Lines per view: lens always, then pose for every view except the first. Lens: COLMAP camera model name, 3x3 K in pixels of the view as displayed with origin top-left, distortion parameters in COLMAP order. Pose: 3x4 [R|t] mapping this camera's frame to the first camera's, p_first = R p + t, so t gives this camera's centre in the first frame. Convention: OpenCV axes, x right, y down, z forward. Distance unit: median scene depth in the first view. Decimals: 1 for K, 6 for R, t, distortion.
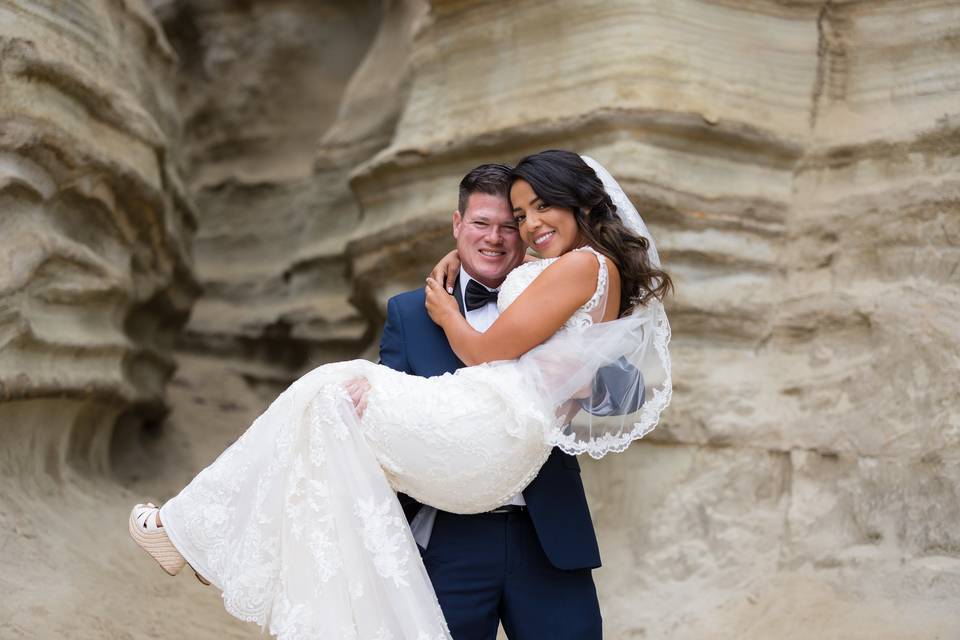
lens RADIAL K [[1392.8, 0, 479.3], [0, 1392.8, 314.3], [0, 0, 1]] dist [0.017267, 0.000000]
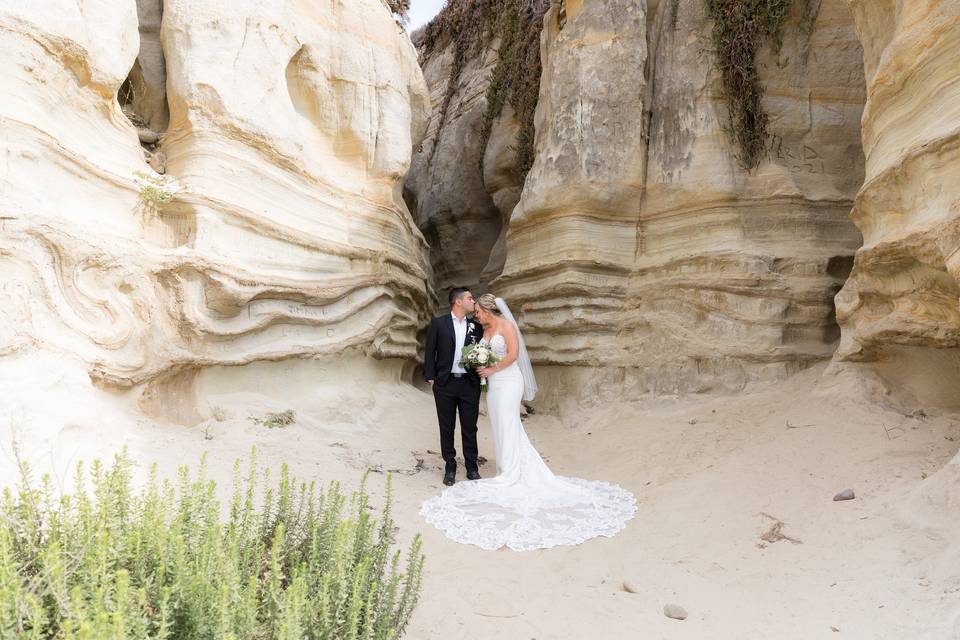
lens RADIAL K [[634.5, 0, 486.6], [0, 634.5, 328.7], [0, 0, 1]] dist [0.005155, 0.004275]
pose [[0.990451, -0.041497, -0.131474, 0.099801], [0.039250, 0.999036, -0.019639, 0.026616], [0.132162, 0.014291, 0.991125, -0.437705]]
